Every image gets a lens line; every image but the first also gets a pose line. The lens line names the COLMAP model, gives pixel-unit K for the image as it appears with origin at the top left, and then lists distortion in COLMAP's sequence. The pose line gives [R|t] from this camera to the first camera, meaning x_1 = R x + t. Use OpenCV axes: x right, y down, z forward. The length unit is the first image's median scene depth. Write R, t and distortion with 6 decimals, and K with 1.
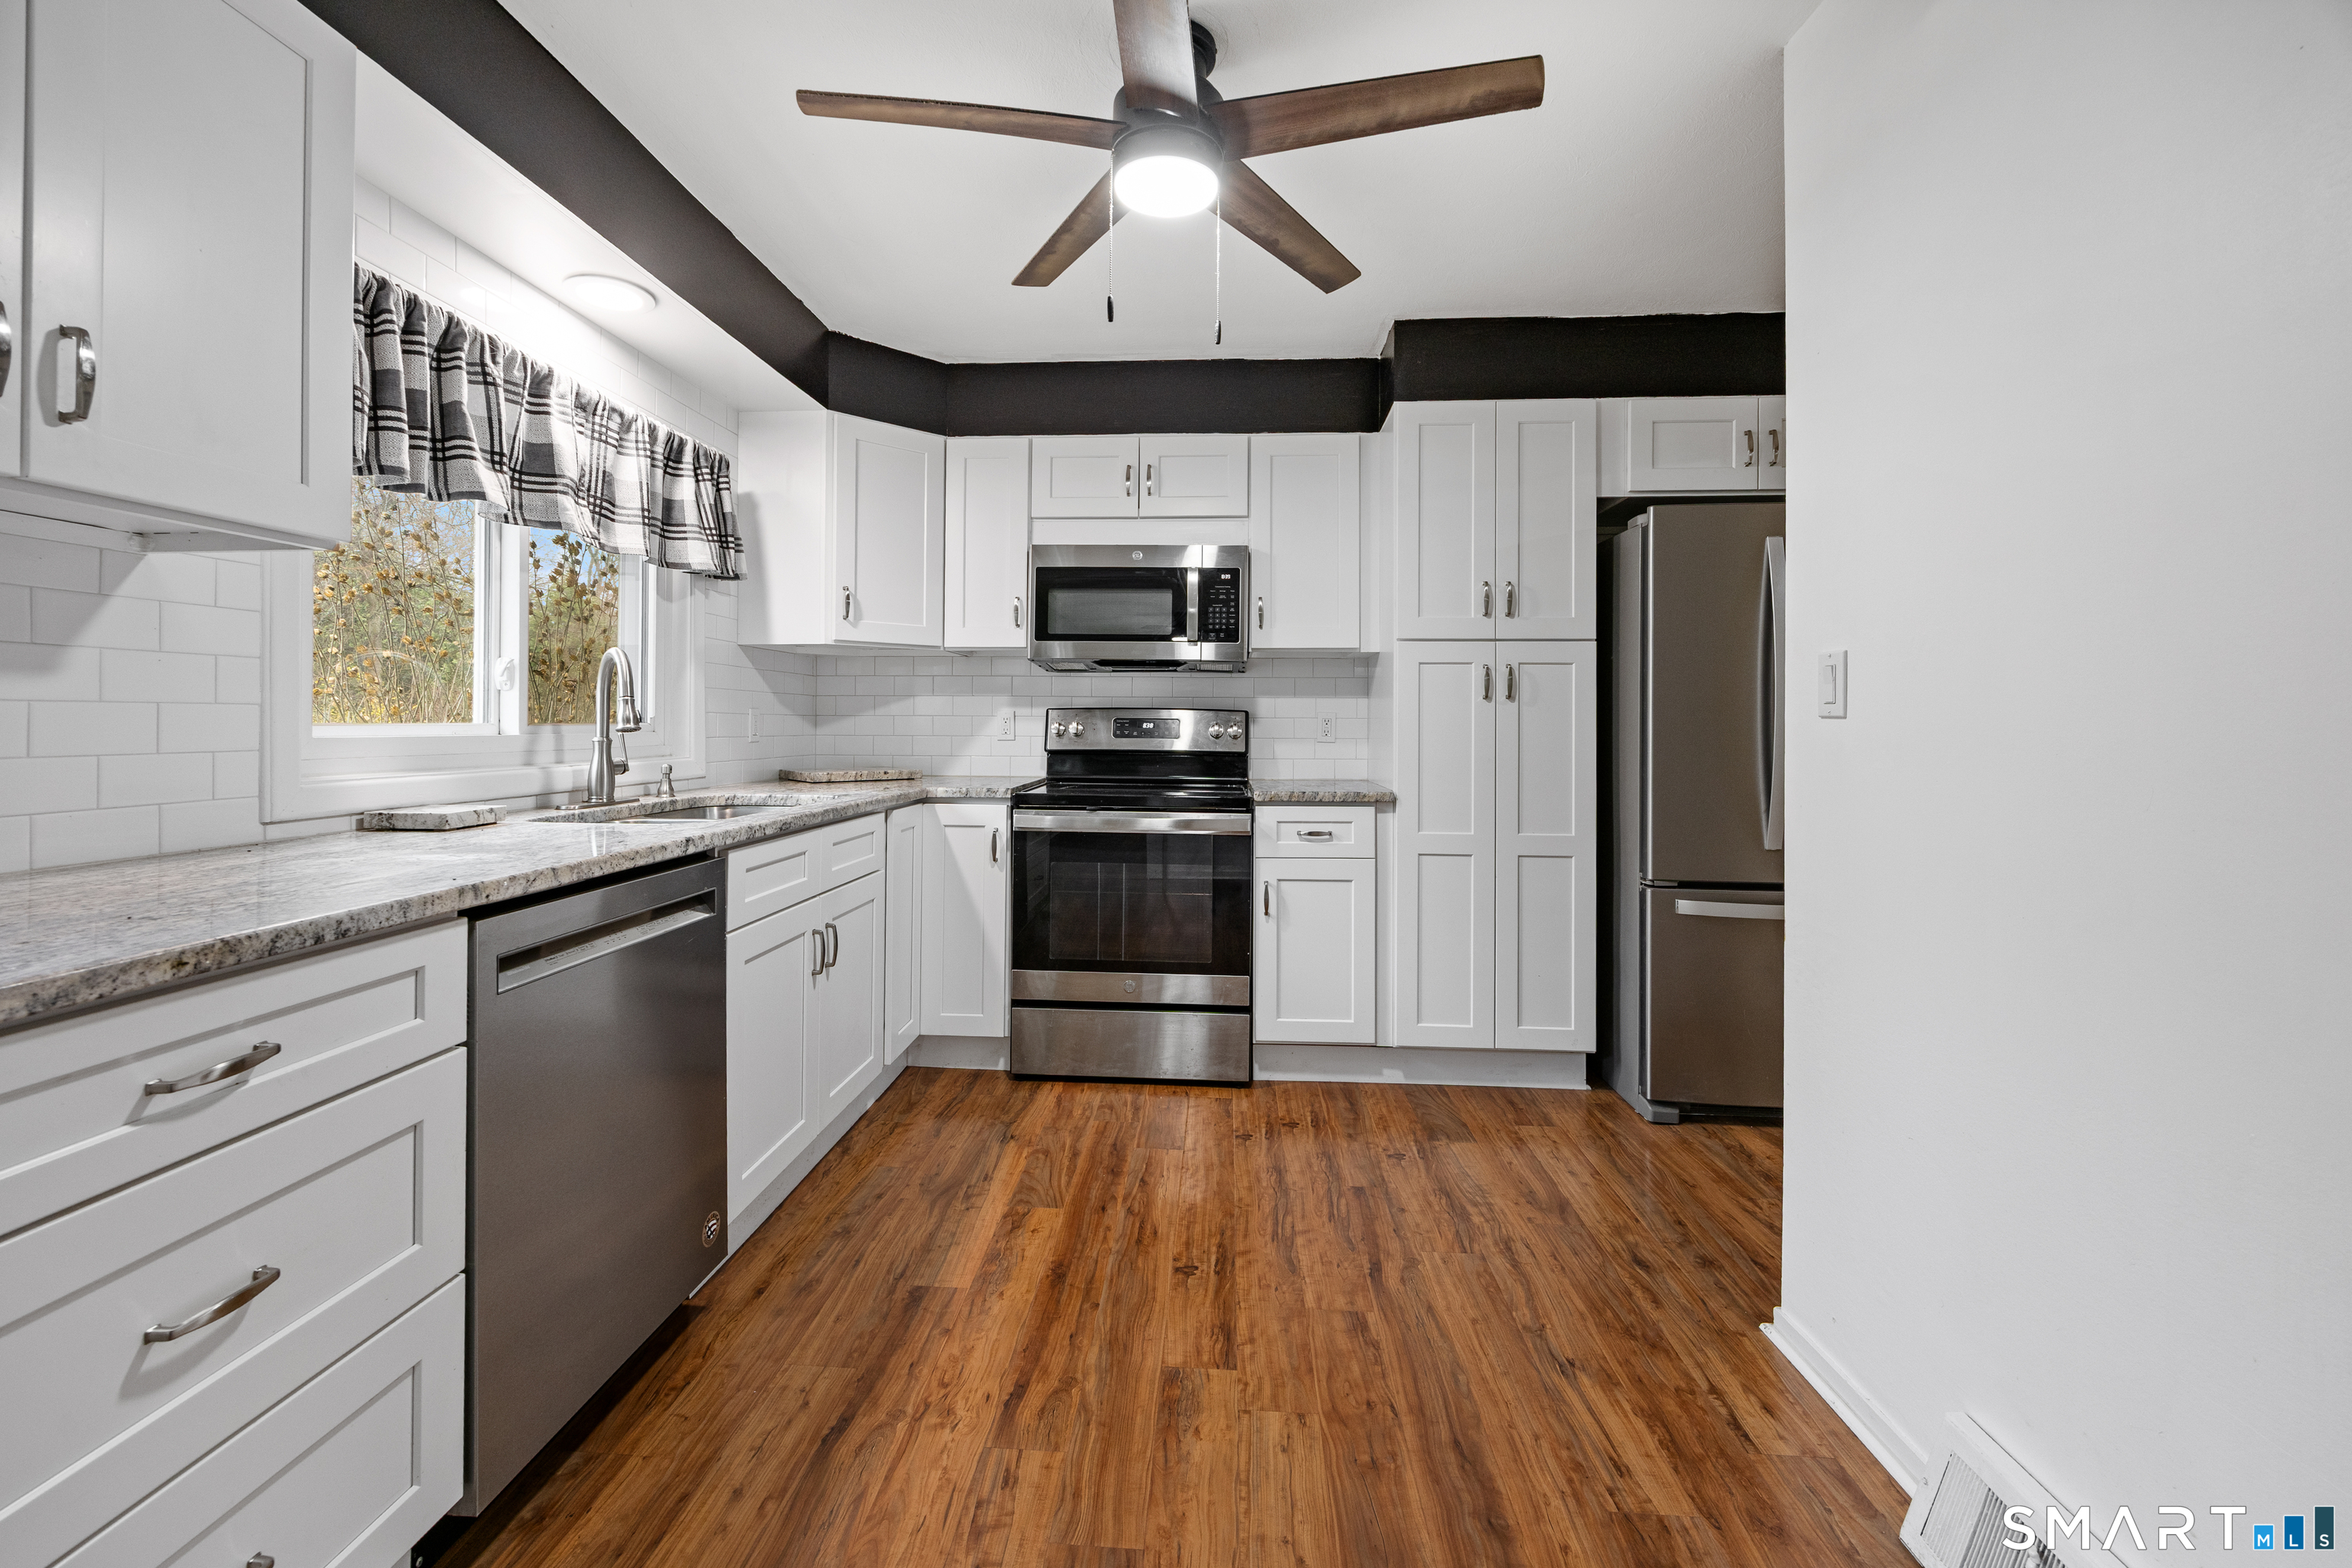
lens RADIAL K [[936.1, 0, 1158.0], [0, 936.1, 712.8], [0, 0, 1]] dist [-0.004268, 0.000104]
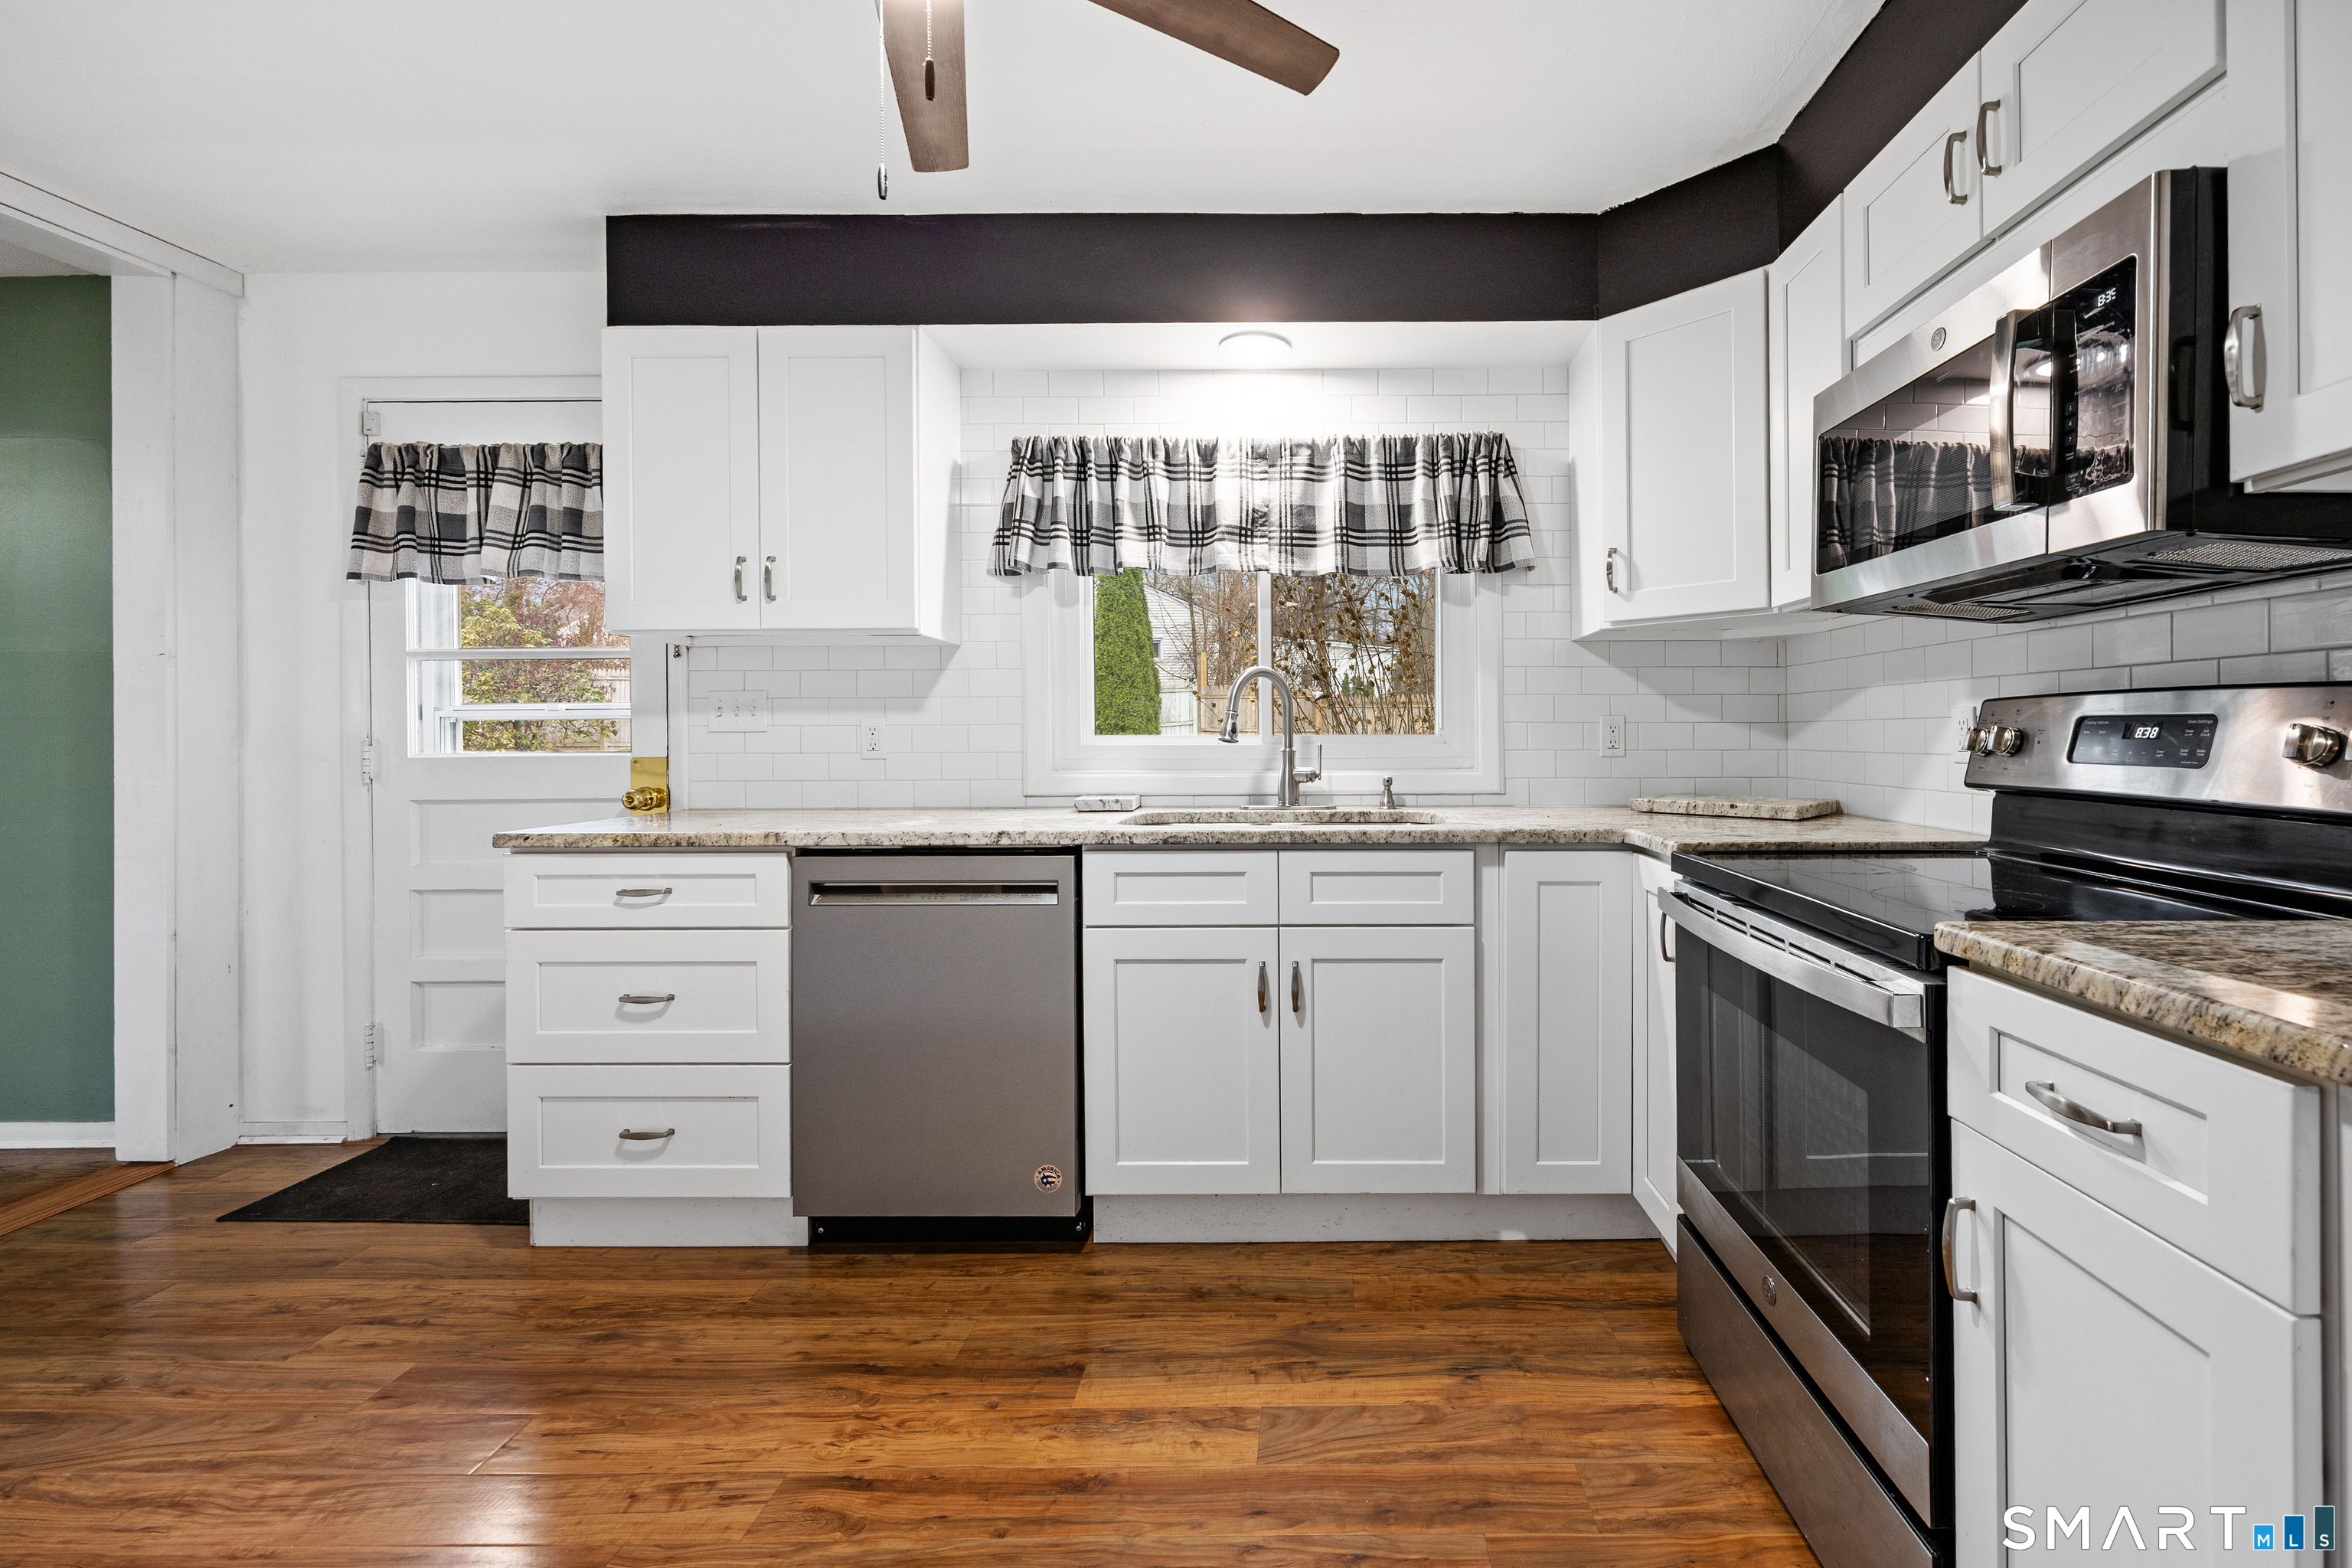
lens RADIAL K [[936.1, 0, 1236.2], [0, 936.1, 740.5], [0, 0, 1]] dist [-0.004268, 0.000104]
pose [[0.083202, 0.001186, -0.996532, 0.593906], [0.014438, 0.999893, 0.002396, 0.016396], [0.996428, -0.014587, 0.083176, 1.002689]]
